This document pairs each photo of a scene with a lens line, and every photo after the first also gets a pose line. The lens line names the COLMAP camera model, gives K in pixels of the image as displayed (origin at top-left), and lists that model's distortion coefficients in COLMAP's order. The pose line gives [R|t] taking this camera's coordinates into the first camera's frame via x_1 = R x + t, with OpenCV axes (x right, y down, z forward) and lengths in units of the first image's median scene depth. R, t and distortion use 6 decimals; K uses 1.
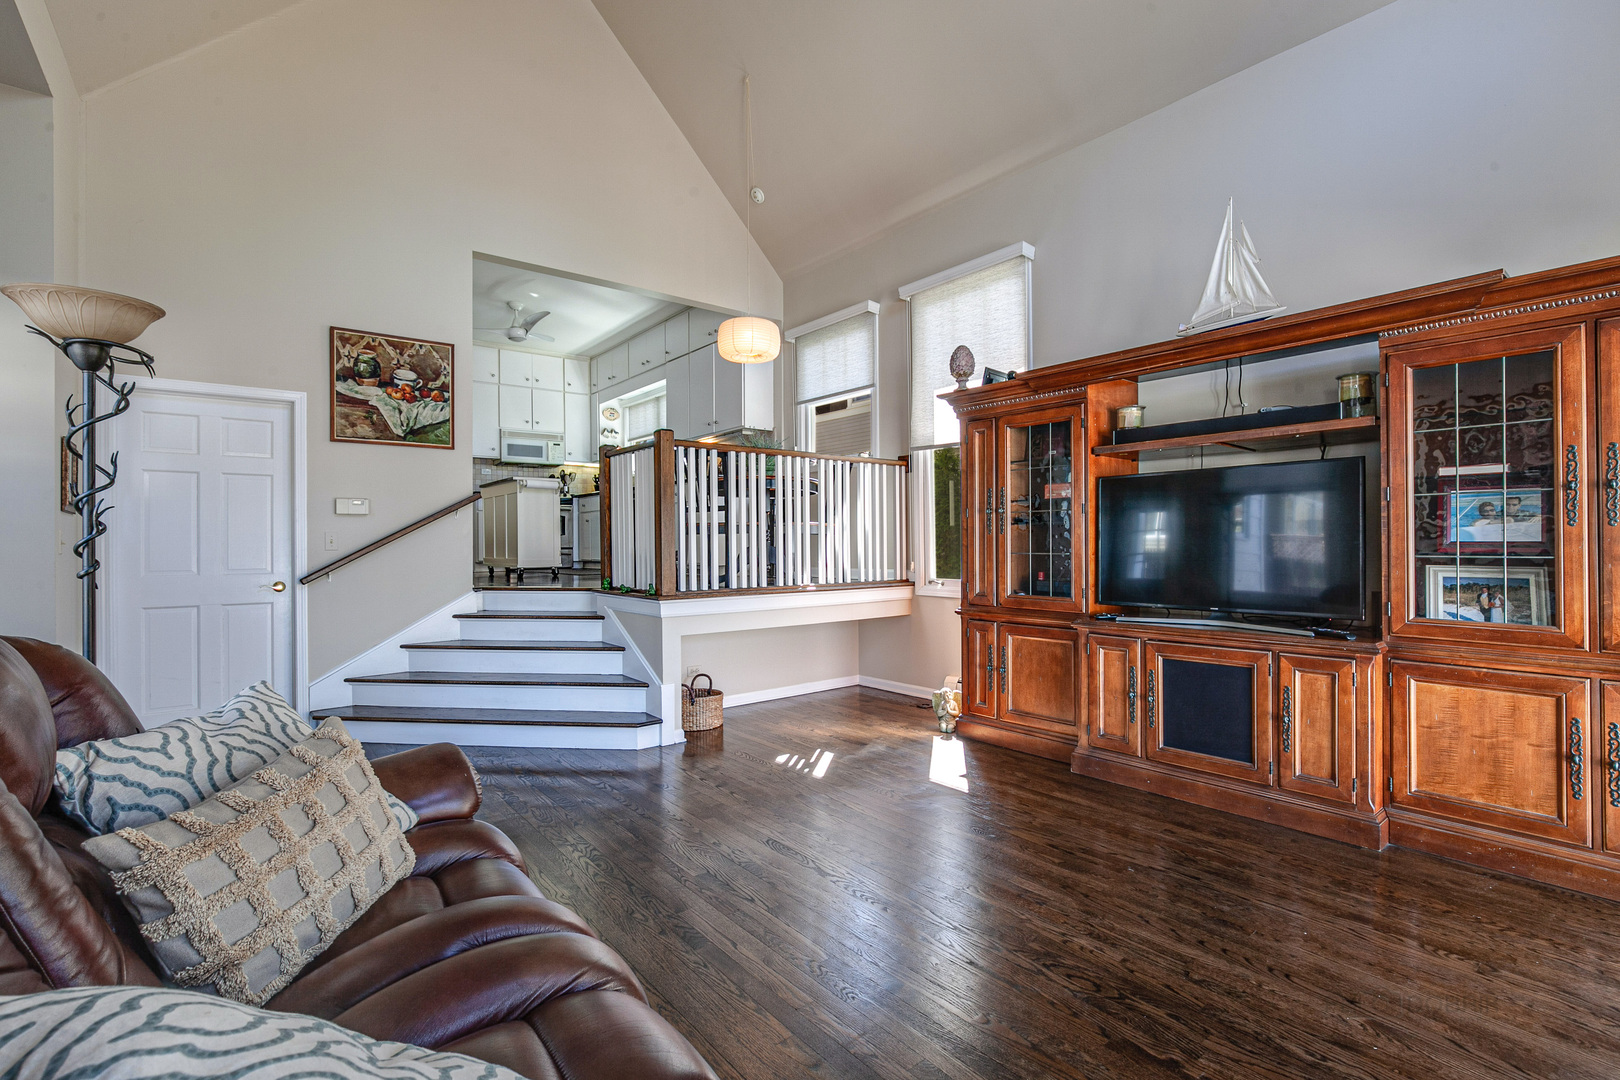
lens RADIAL K [[765.2, 0, 809.6], [0, 765.2, 545.3], [0, 0, 1]] dist [0.000550, -0.000463]
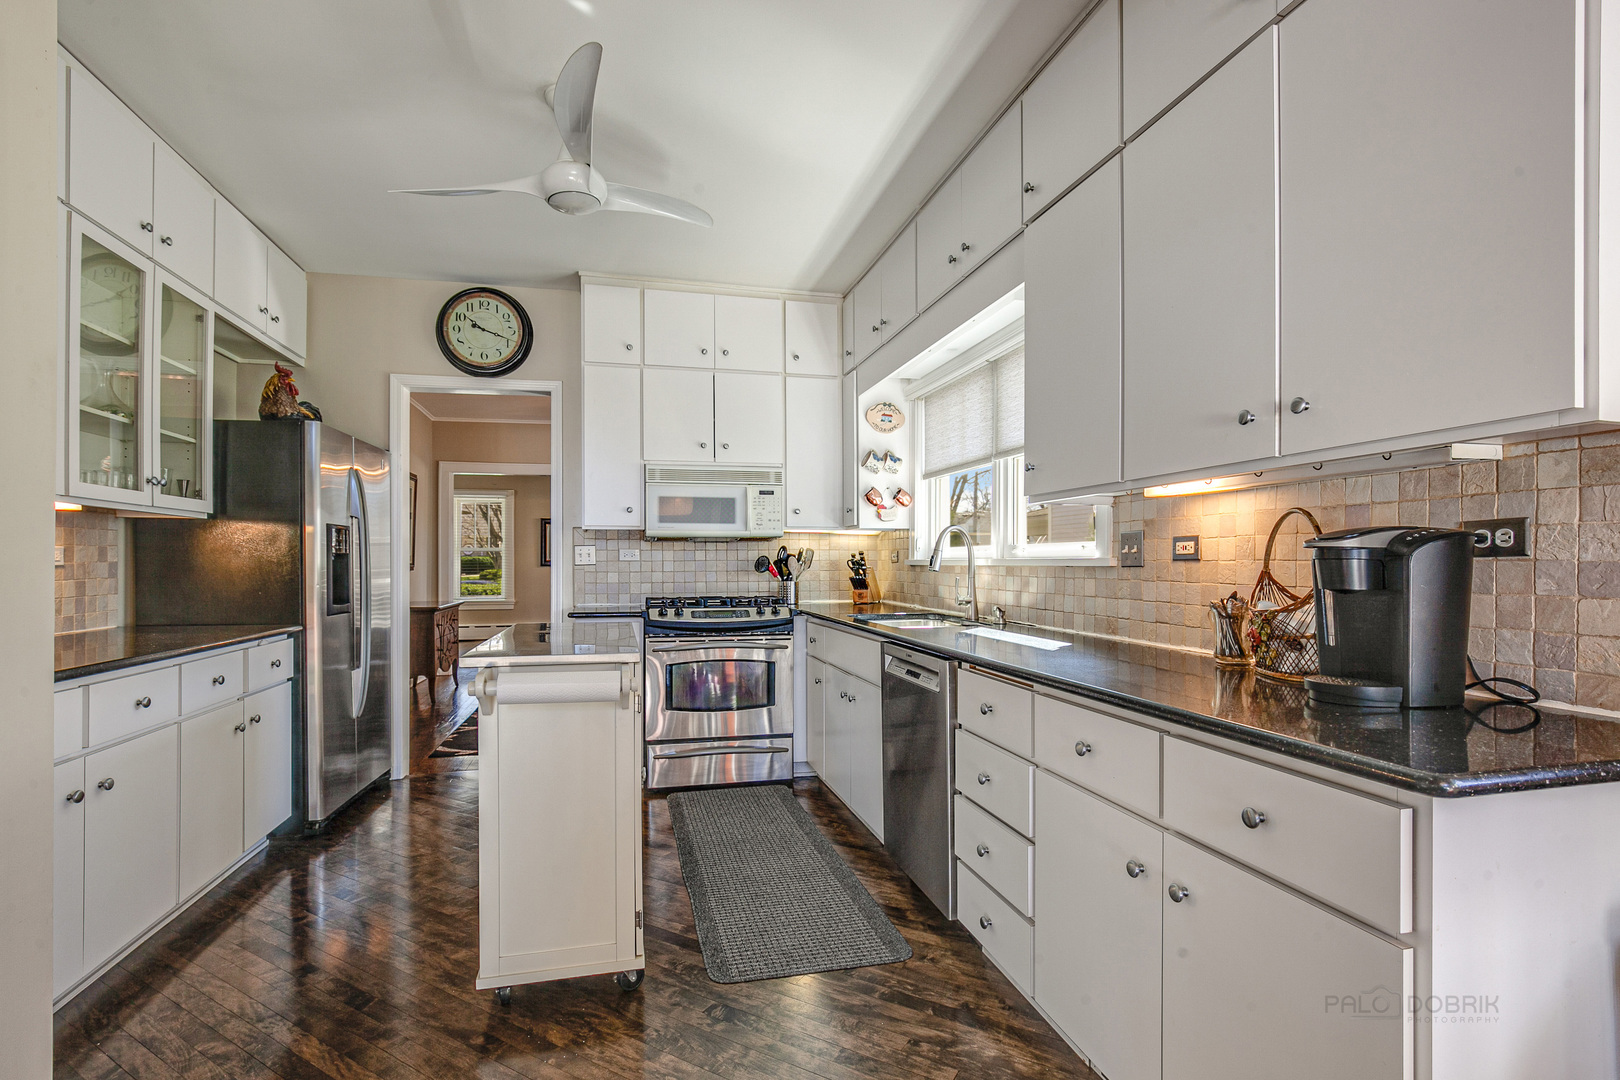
lens RADIAL K [[765.2, 0, 809.3], [0, 765.2, 557.0], [0, 0, 1]] dist [0.000550, -0.000463]
pose [[0.910360, 0.008635, -0.413726, -0.121852], [-0.008391, 0.999962, 0.002407, -0.095280], [0.413731, 0.001281, 0.910398, 0.602890]]
